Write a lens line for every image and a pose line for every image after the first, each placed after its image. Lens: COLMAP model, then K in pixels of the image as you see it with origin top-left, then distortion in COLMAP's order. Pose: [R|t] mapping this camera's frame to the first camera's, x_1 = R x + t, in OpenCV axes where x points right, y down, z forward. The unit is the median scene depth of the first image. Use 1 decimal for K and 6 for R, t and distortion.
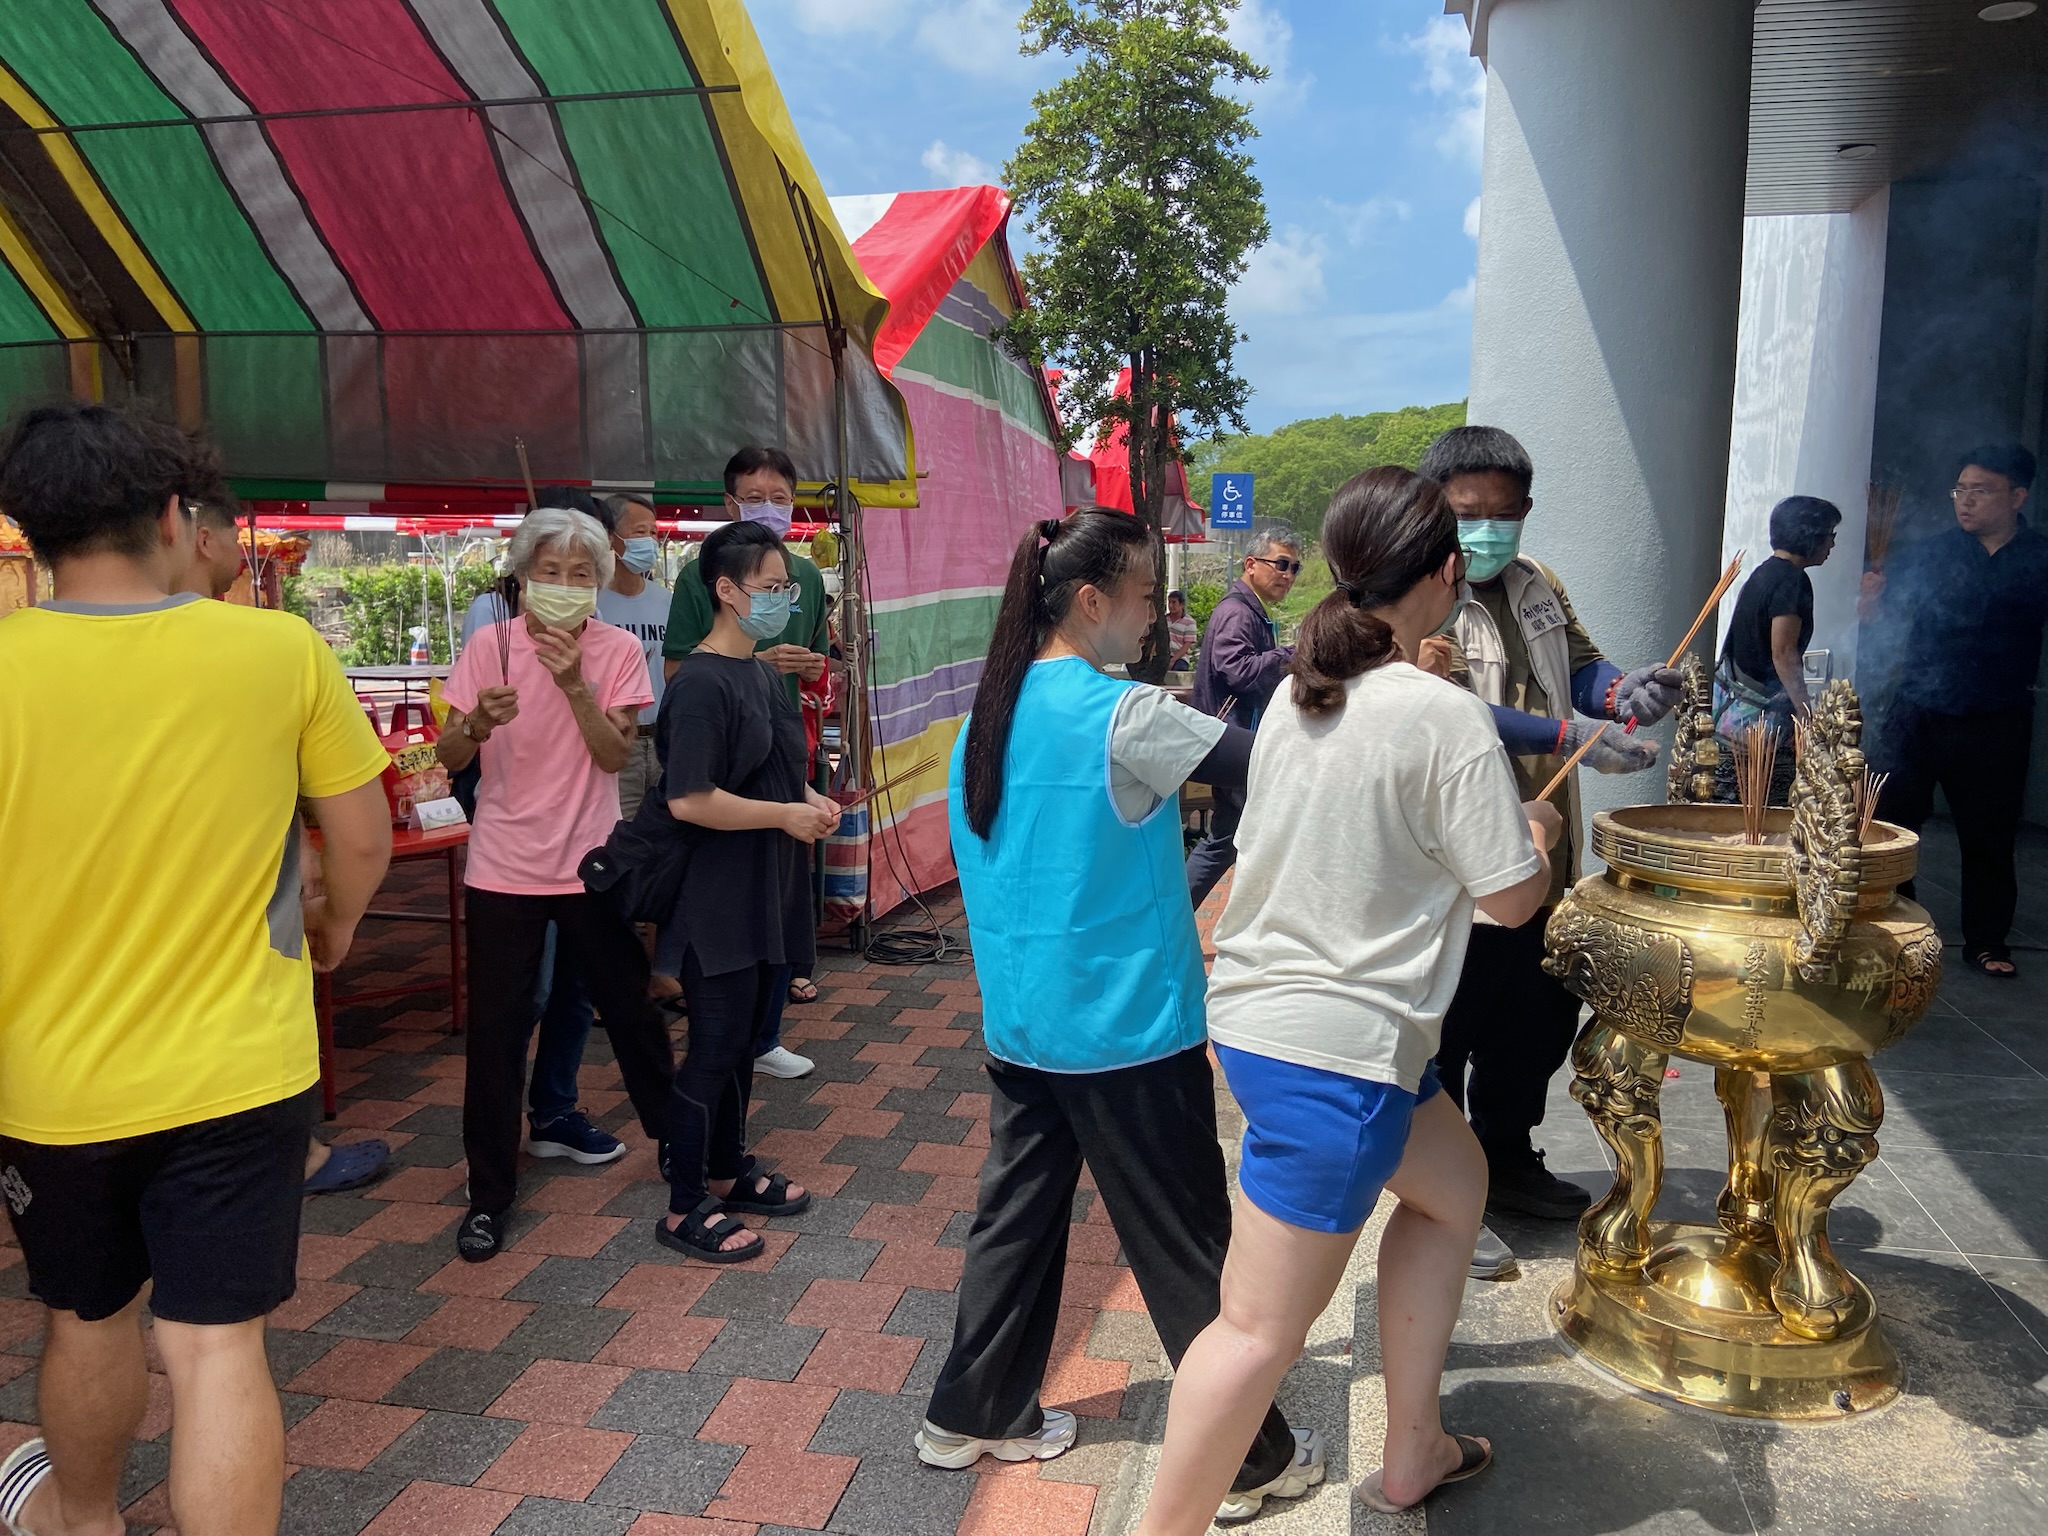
lens RADIAL K [[1487.5, 0, 1037.8], [0, 1487.5, 763.8], [0, 0, 1]] dist [0.116752, -0.148530]
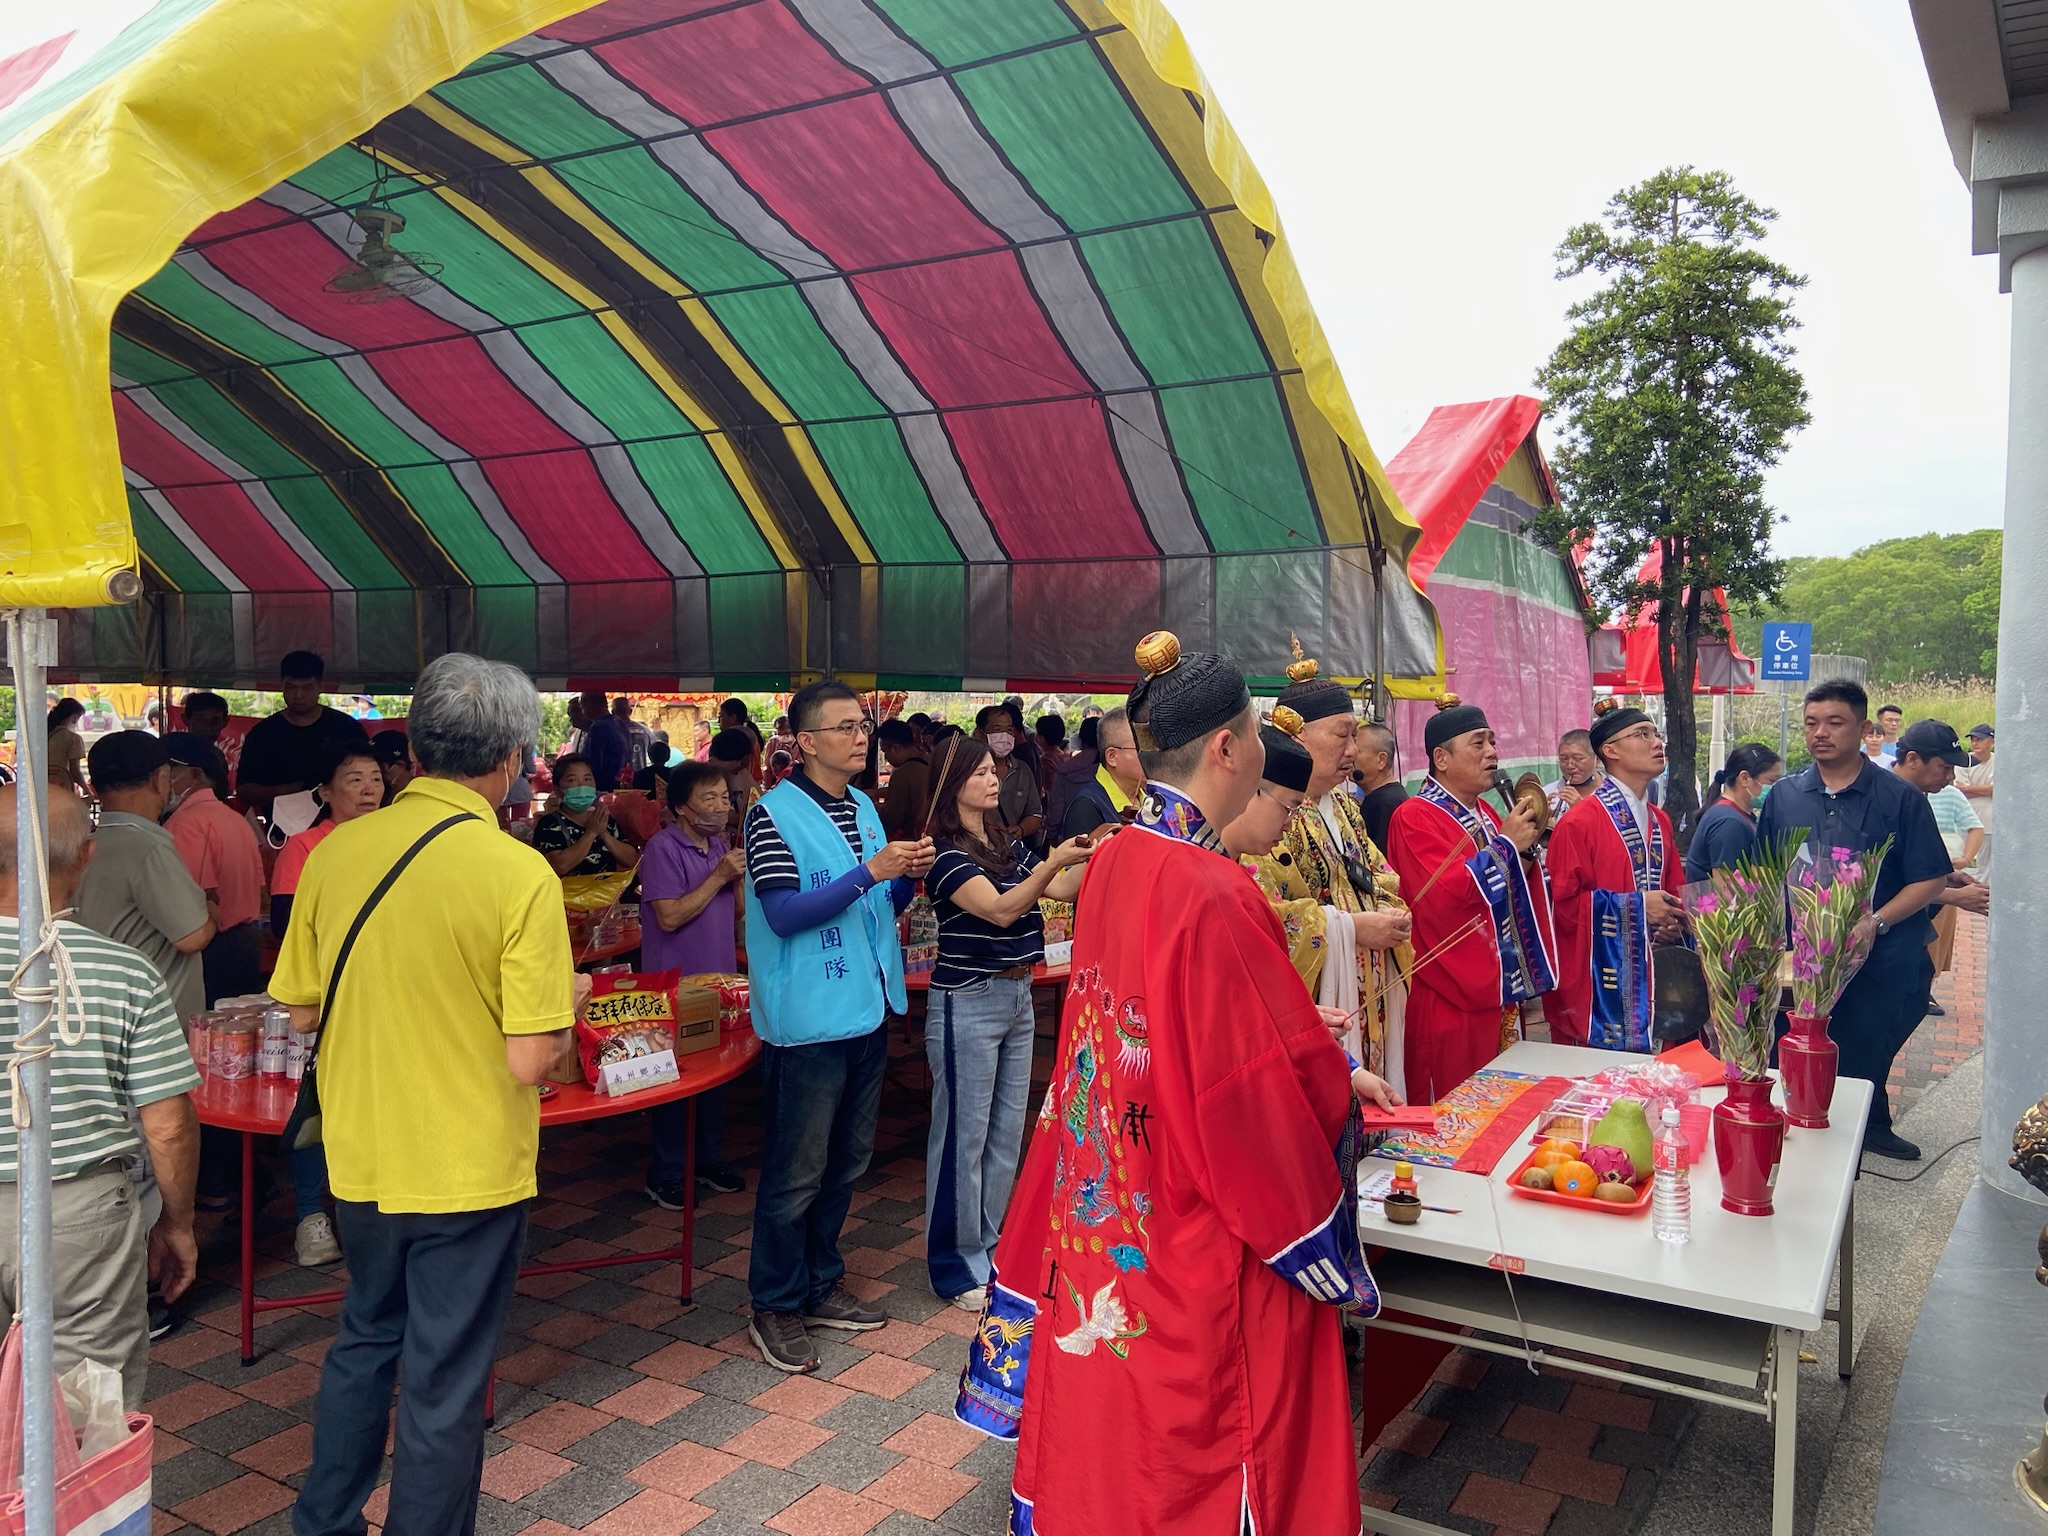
lens RADIAL K [[1488.1, 0, 1033.1], [0, 1488.1, 764.8], [0, 0, 1]] dist [0.108477, -0.133118]
pose [[0.942005, 0.014926, -0.335268, 0.006049], [-0.043059, 0.996129, -0.076634, -0.019833], [0.332826, 0.086626, 0.939001, -0.151403]]
